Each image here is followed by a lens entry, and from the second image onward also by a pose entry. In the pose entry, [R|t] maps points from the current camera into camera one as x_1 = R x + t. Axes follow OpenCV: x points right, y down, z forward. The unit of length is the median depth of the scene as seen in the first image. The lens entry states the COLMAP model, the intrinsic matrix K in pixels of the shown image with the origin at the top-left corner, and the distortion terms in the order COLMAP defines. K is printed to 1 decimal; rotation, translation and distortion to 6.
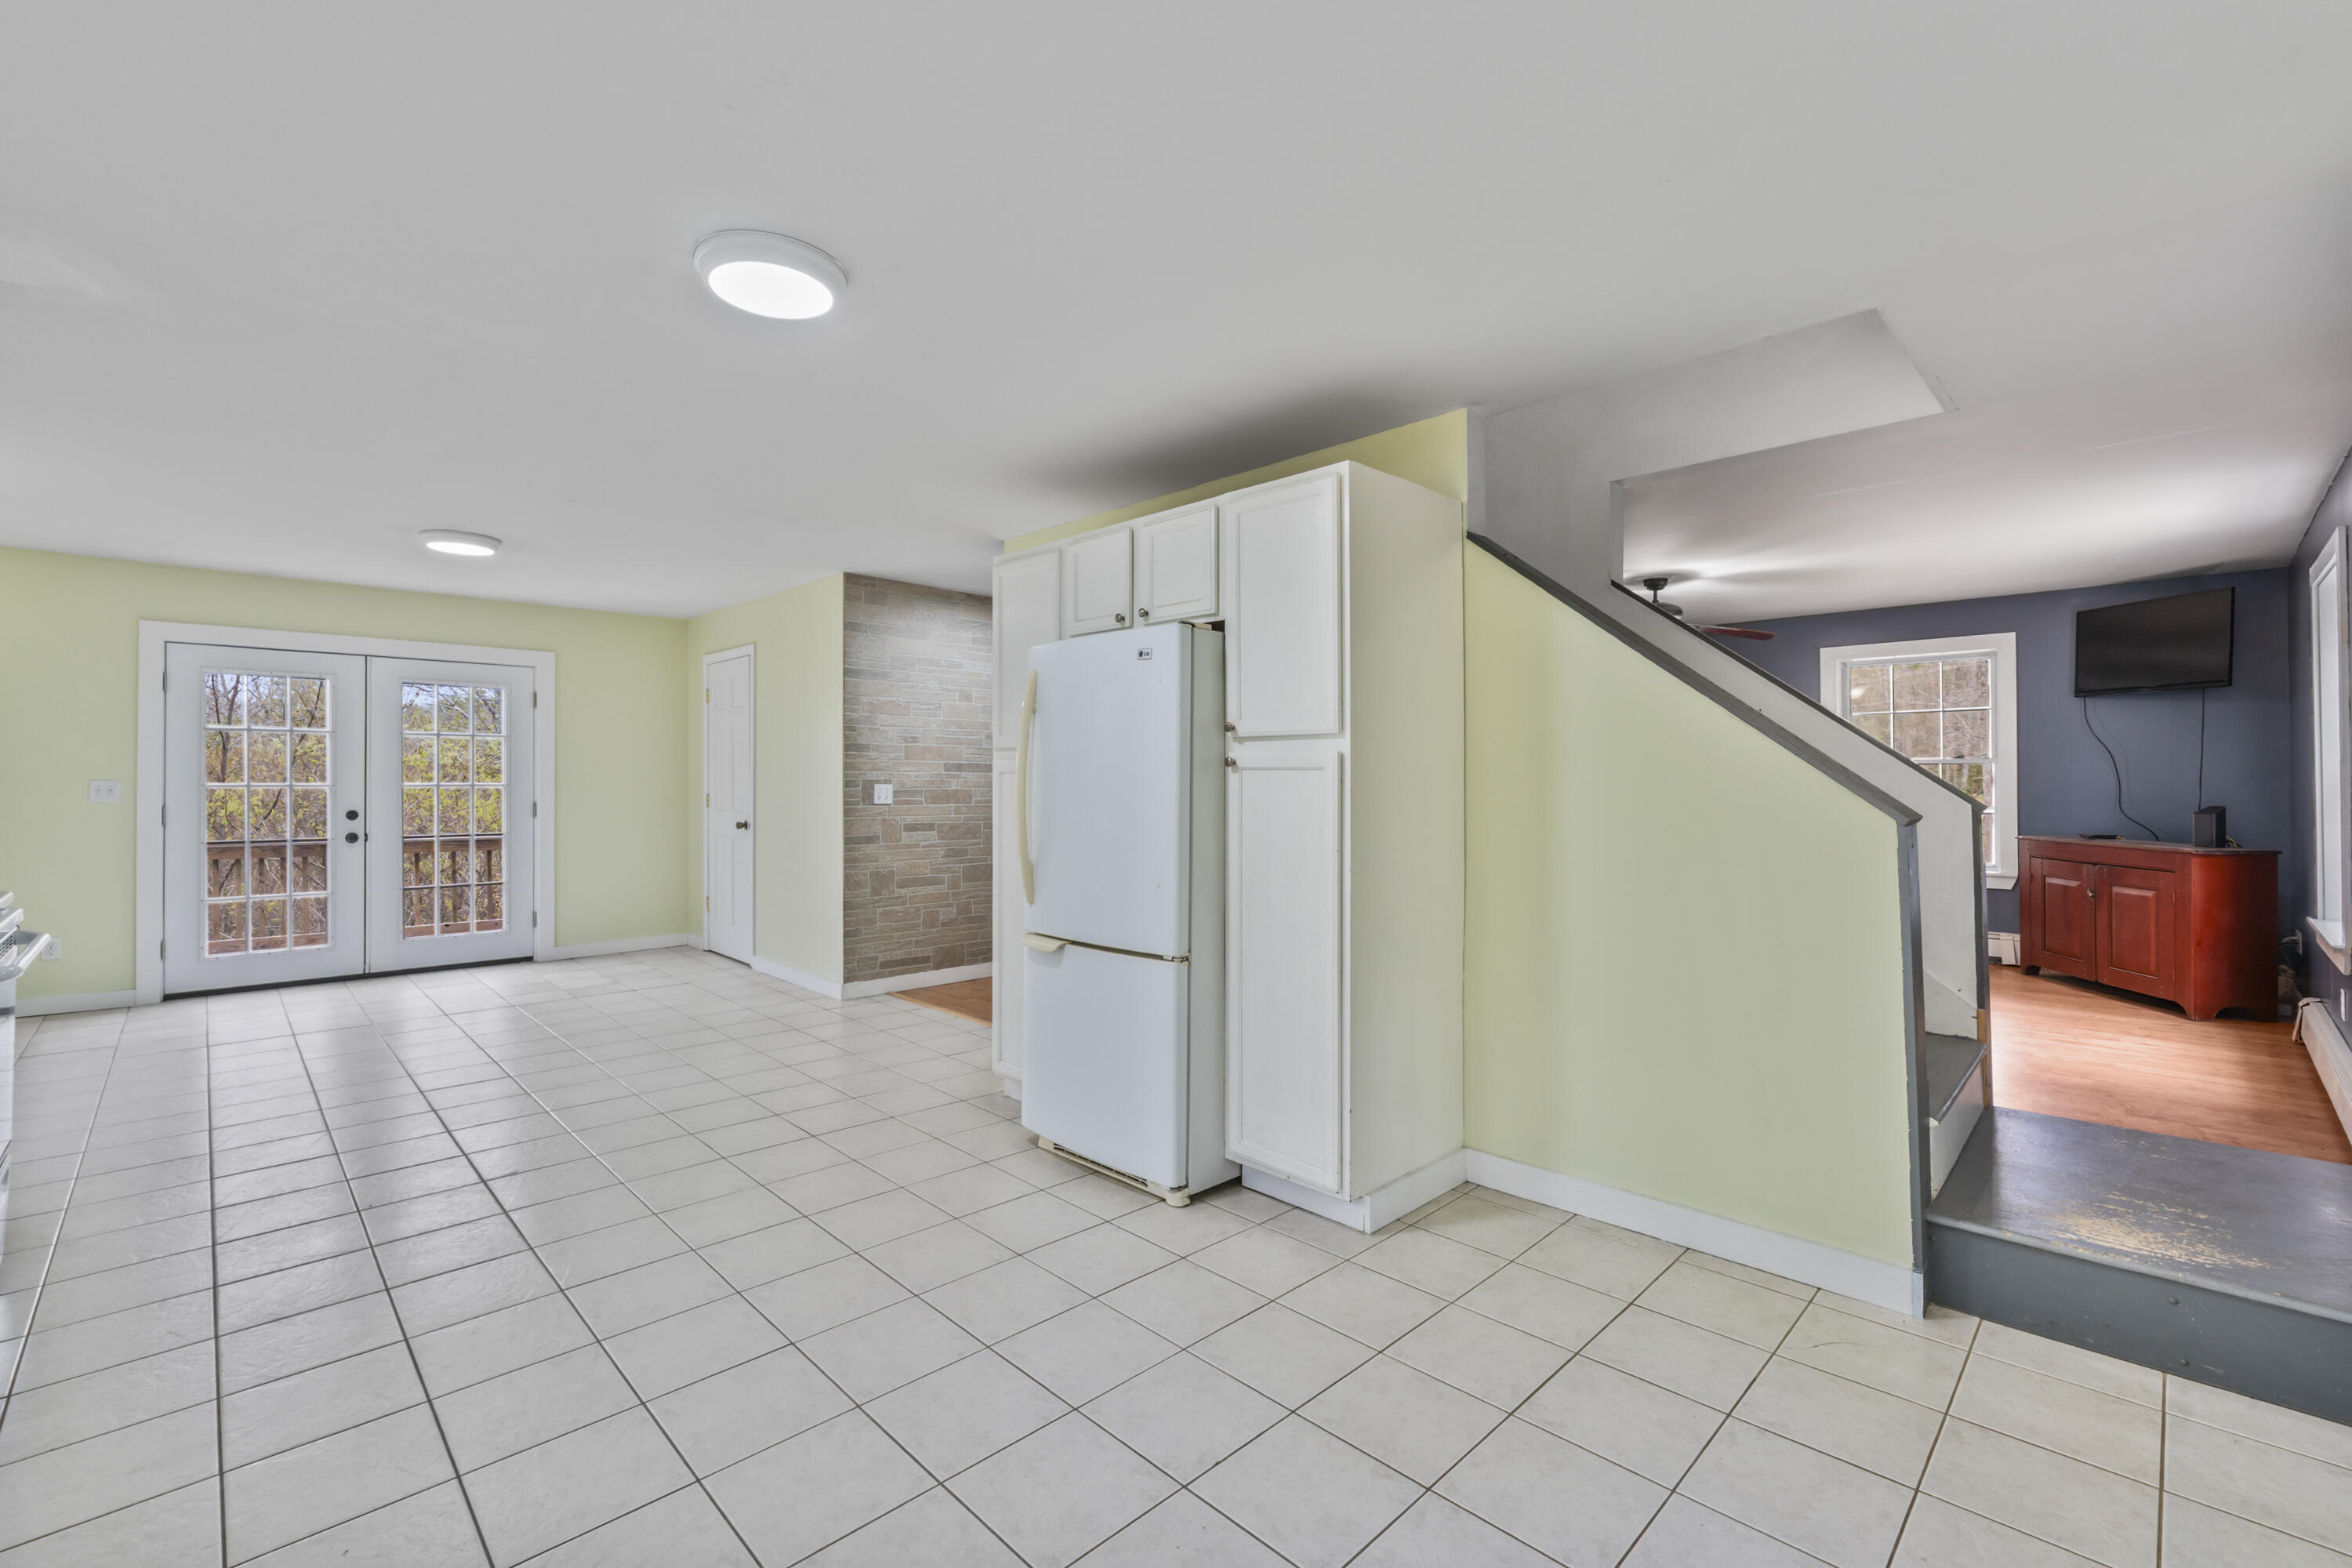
lens RADIAL K [[1007.7, 0, 1186.0], [0, 1007.7, 775.6], [0, 0, 1]] dist [-0.012684, 0.000610]
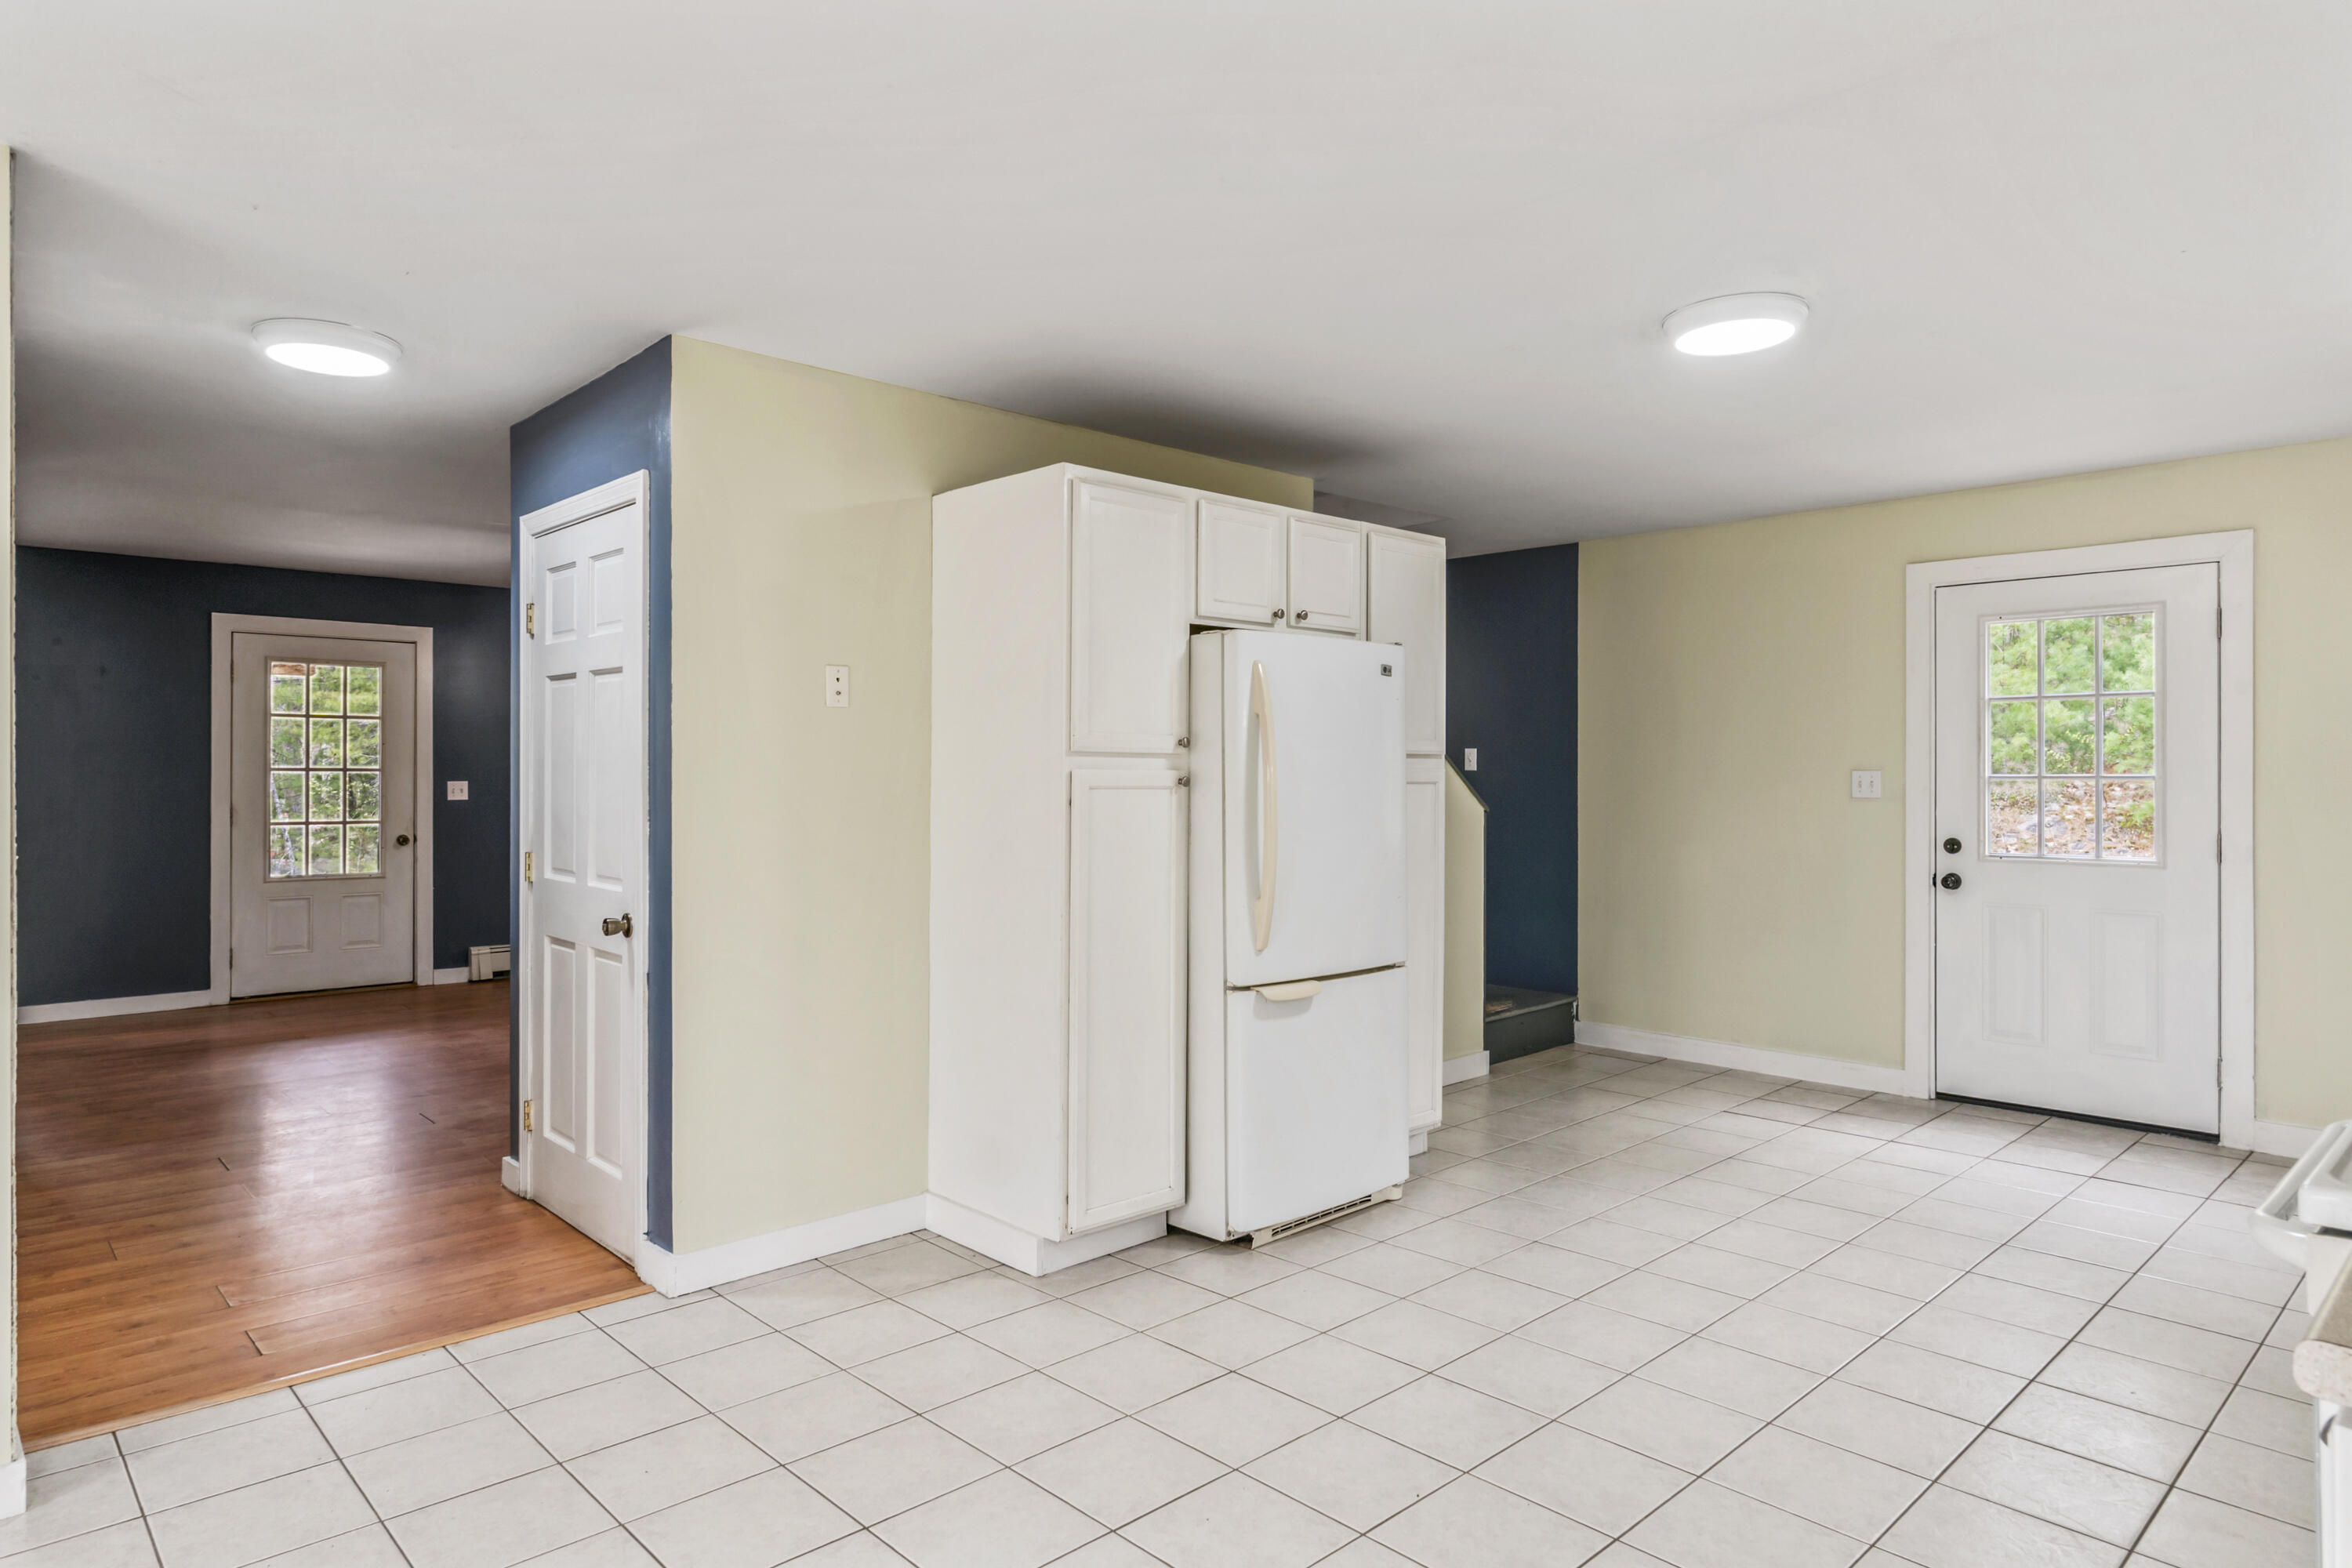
lens RADIAL K [[1366.0, 0, 1177.3], [0, 1366.0, 780.6], [0, 0, 1]] dist [0.004687, -0.001461]
pose [[0.027809, -0.007878, 0.999582, -0.731158], [-0.004436, 0.999958, 0.008004, -0.010315], [-0.999603, -0.004656, 0.027772, 0.603200]]
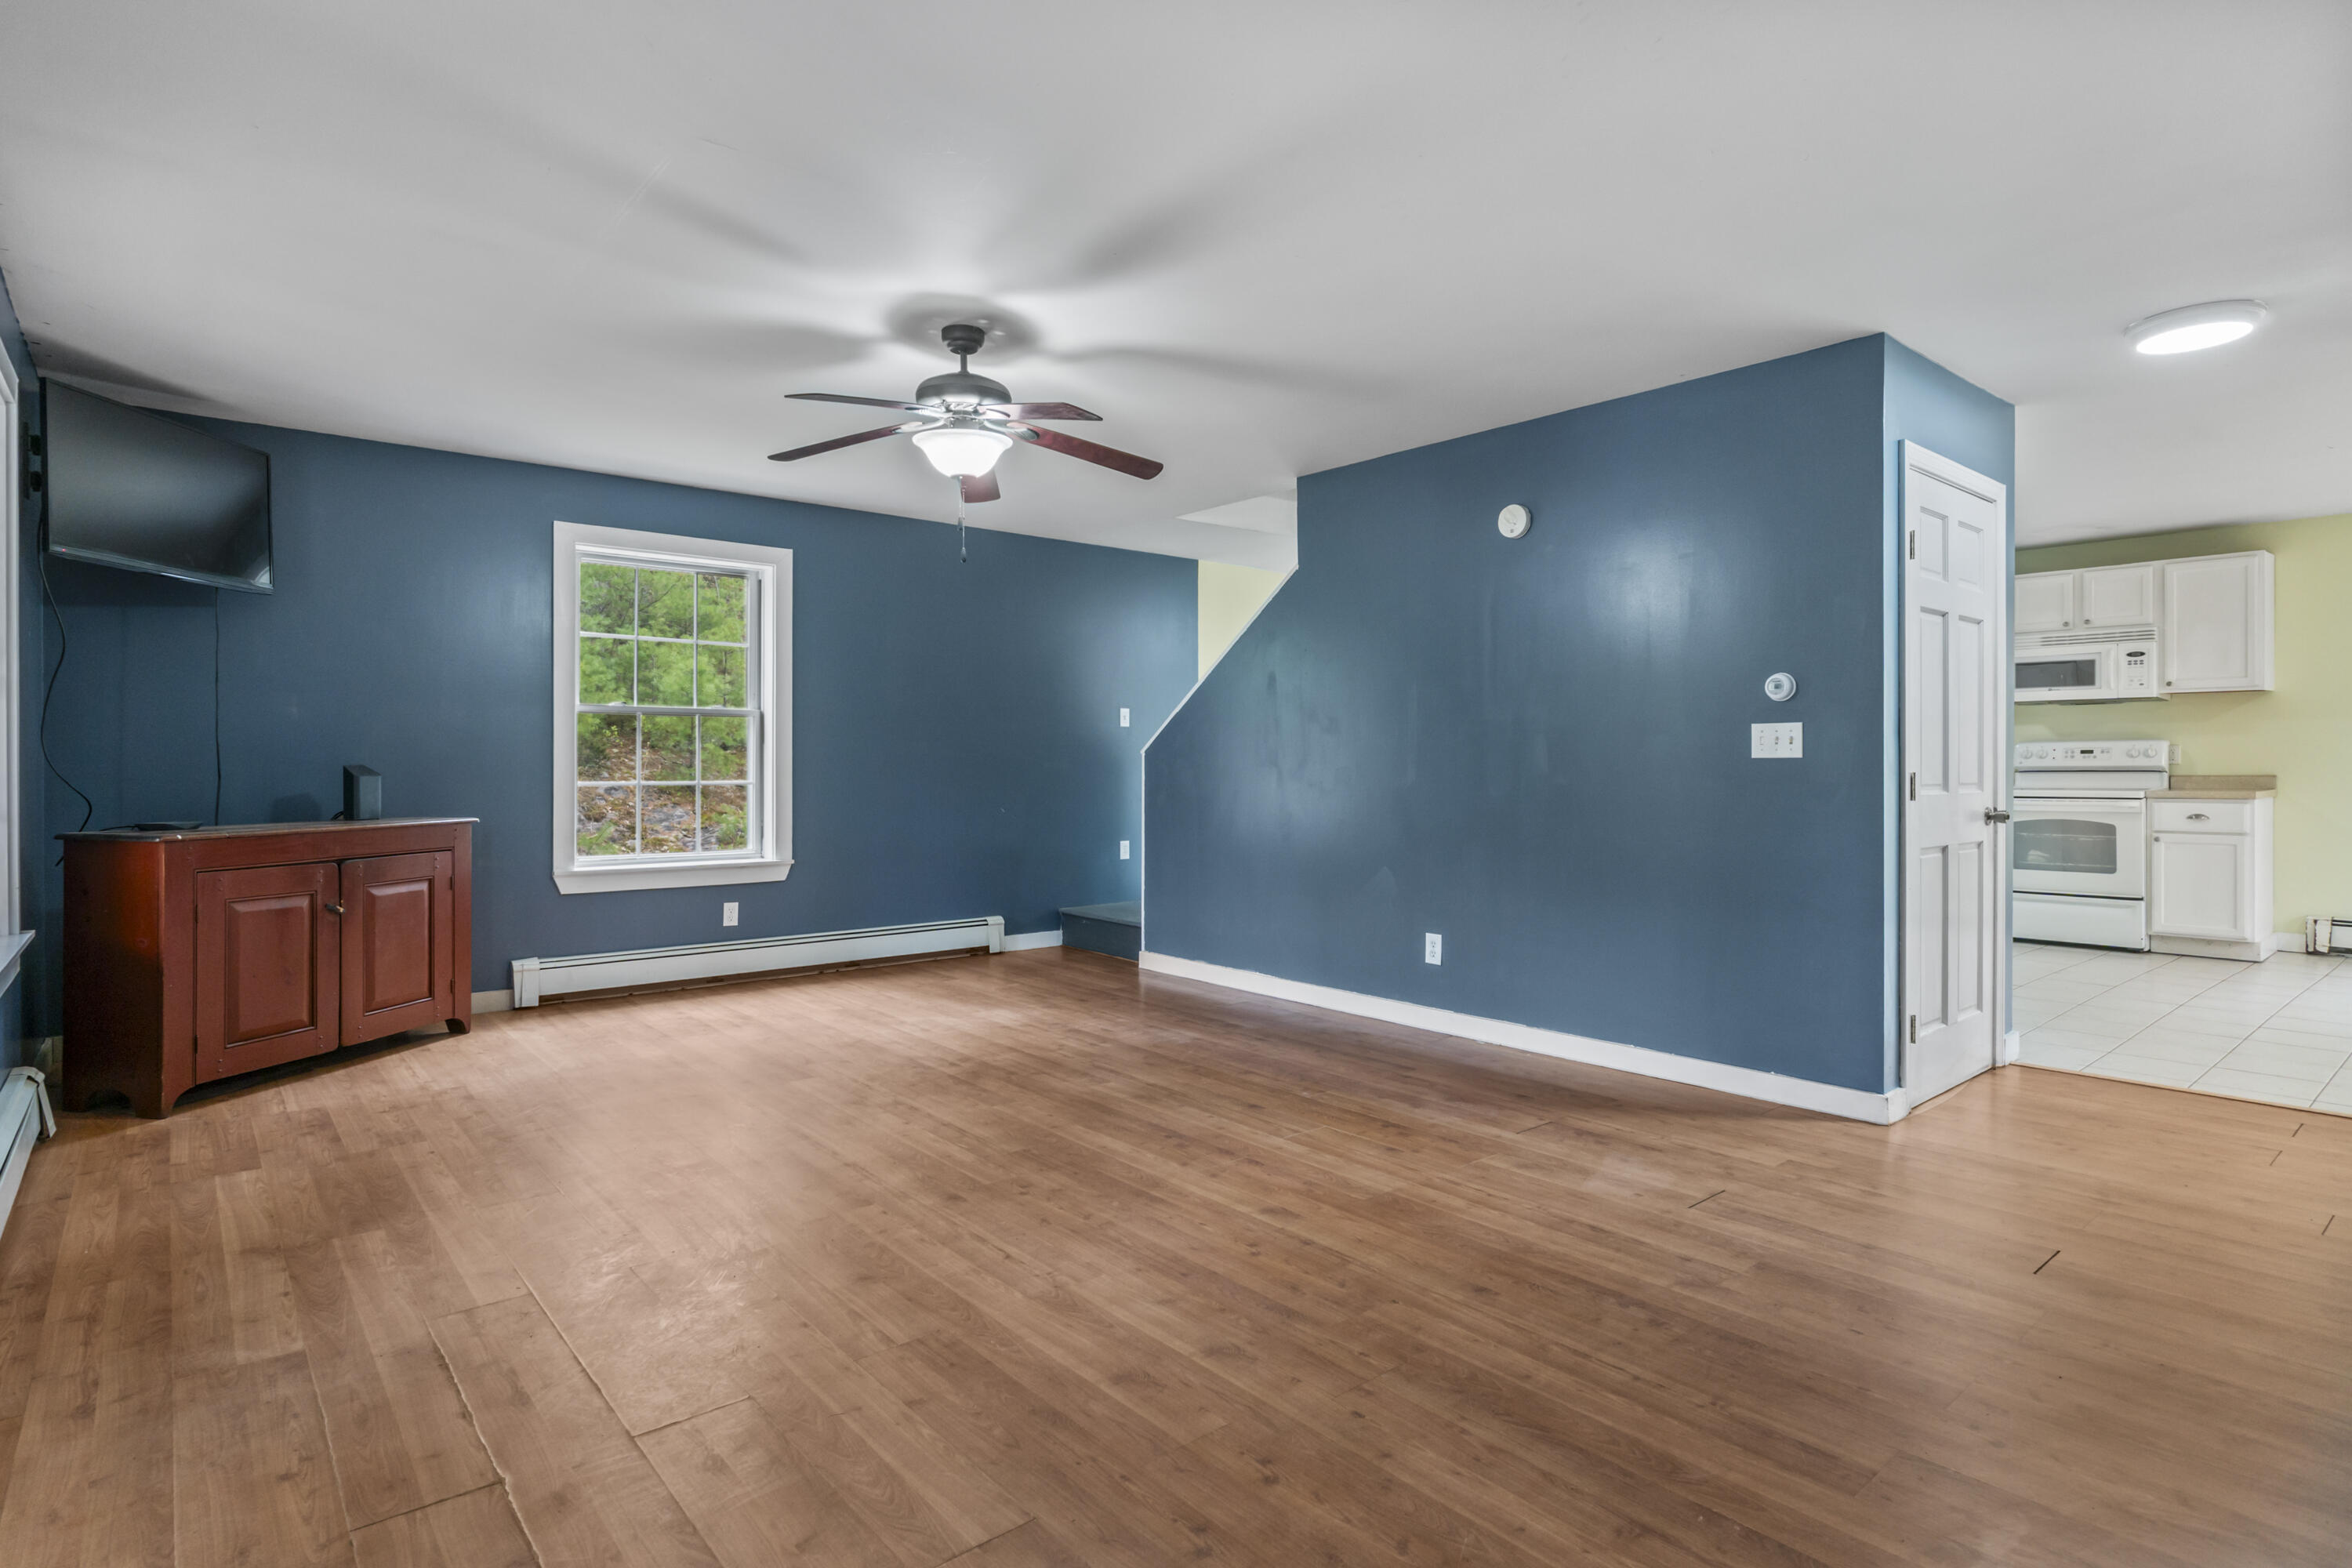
lens RADIAL K [[1152.0, 0, 1167.6], [0, 1152.0, 781.2], [0, 0, 1]] dist [-0.006700, -0.001138]
pose [[-0.994421, 0.001561, 0.105476, 0.307593], [0.002961, 0.999910, 0.013117, 0.029964], [-0.105446, 0.013356, -0.994335, 1.616321]]
